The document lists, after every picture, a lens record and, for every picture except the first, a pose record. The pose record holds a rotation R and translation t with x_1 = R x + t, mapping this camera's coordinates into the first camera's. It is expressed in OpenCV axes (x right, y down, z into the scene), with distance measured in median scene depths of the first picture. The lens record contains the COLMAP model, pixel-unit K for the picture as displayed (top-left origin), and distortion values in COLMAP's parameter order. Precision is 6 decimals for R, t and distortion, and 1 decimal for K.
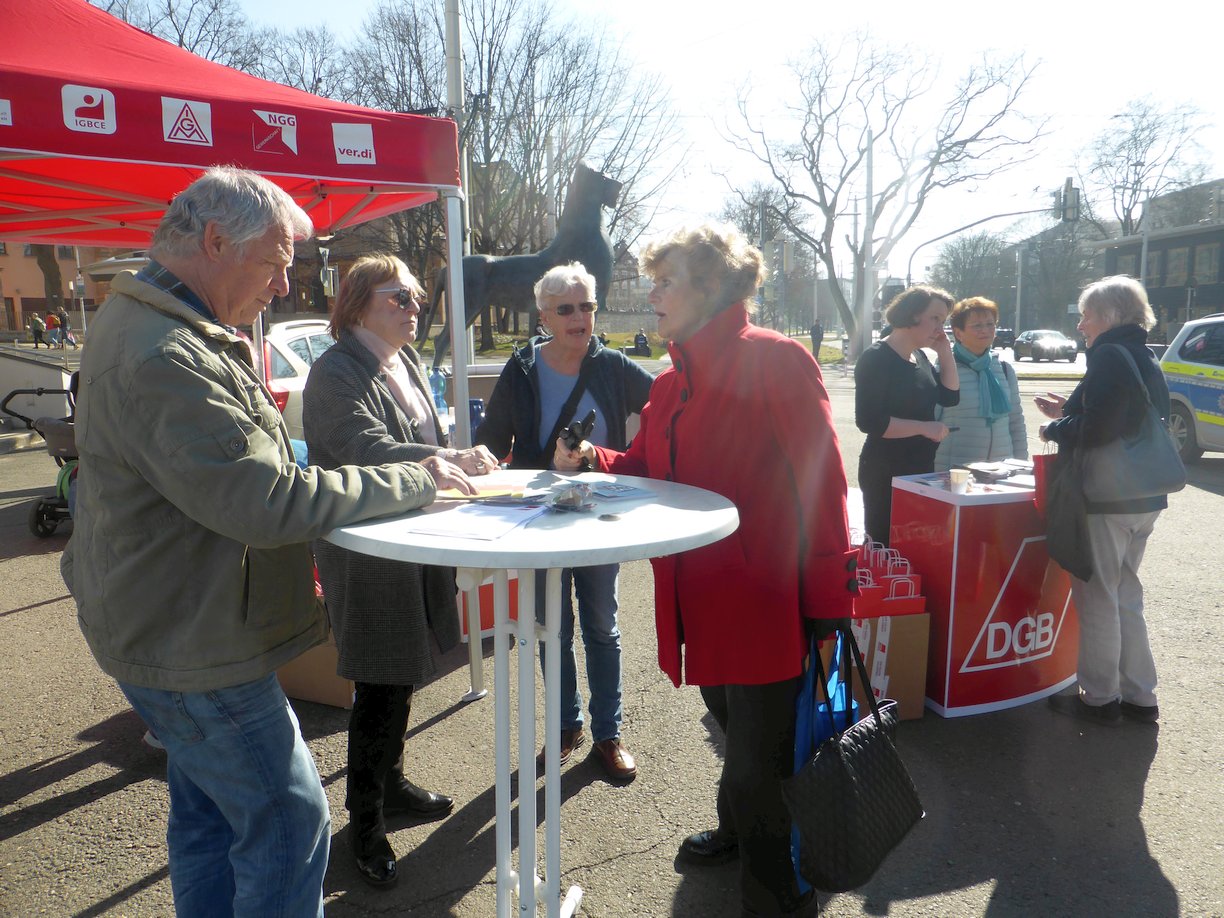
lens RADIAL K [[900.5, 0, 610.3], [0, 900.5, 457.0], [0, 0, 1]] dist [-0.016256, -0.004223]
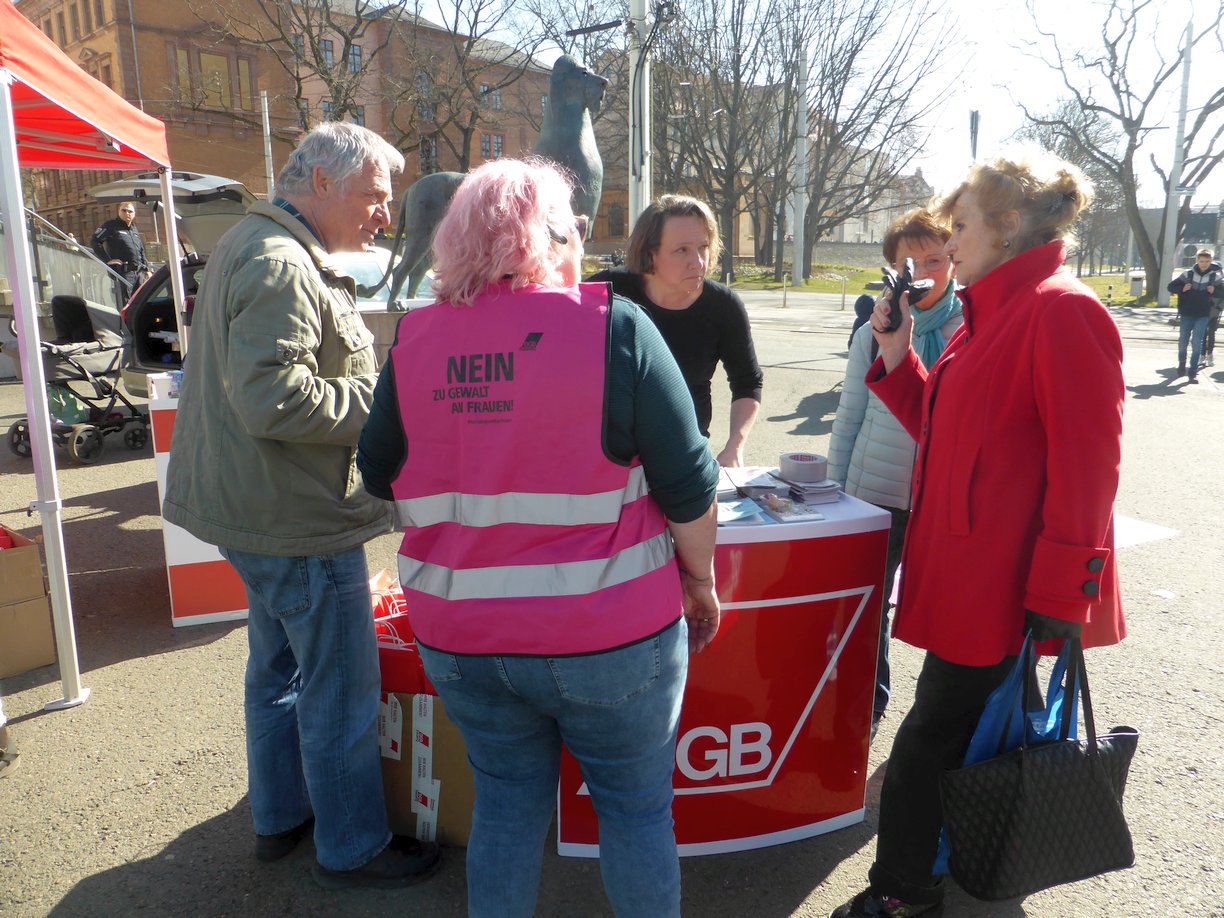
lens RADIAL K [[900.5, 0, 640.7], [0, 900.5, 467.7], [0, 0, 1]] dist [-0.016256, -0.004223]
pose [[0.950828, 0.078524, -0.299600, 0.694438], [-0.053215, 0.994361, 0.091735, -0.065375], [0.305114, -0.071281, 0.949644, 0.469461]]
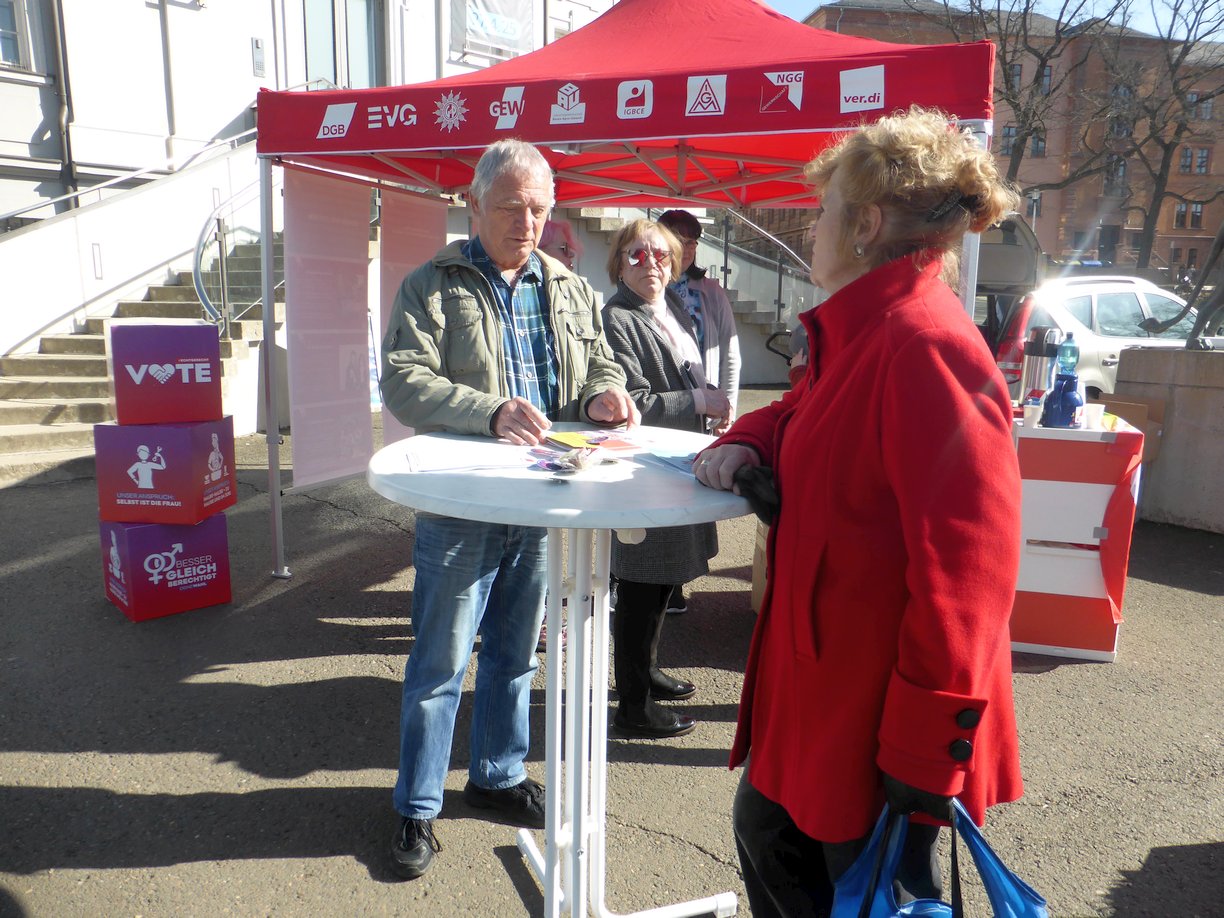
lens RADIAL K [[900.5, 0, 612.9], [0, 900.5, 463.1], [0, 0, 1]] dist [-0.016256, -0.004223]
pose [[0.533114, 0.178377, -0.827025, 0.451931], [-0.134440, 0.982962, 0.125347, -0.042661], [0.835293, 0.044361, 0.548012, 0.283376]]
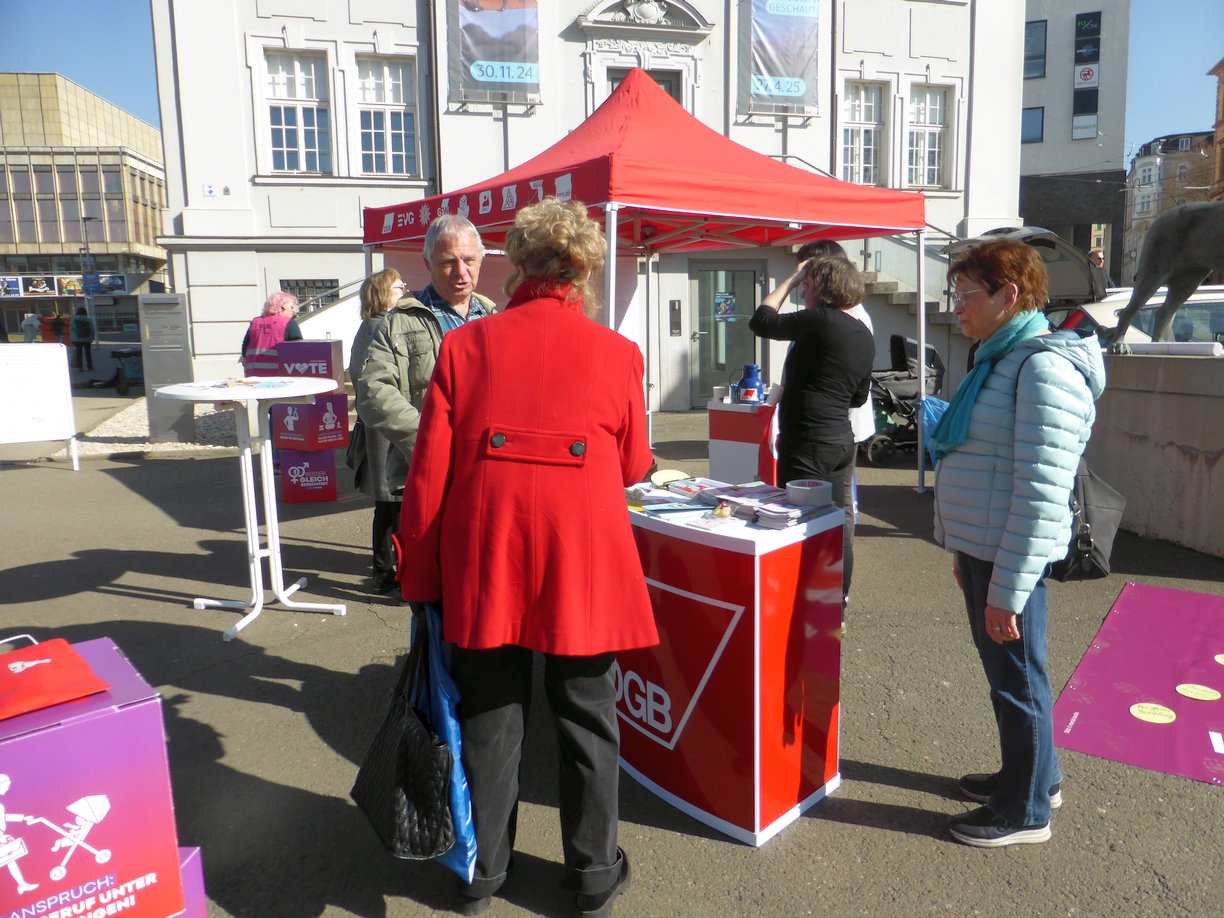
lens RADIAL K [[900.5, 0, 608.7], [0, 900.5, 465.9], [0, 0, 1]] dist [-0.016256, -0.004223]
pose [[0.065147, 0.167156, -0.983776, 1.402748], [-0.121737, 0.979838, 0.158425, -0.138095], [0.990422, 0.109441, 0.084183, 1.038932]]
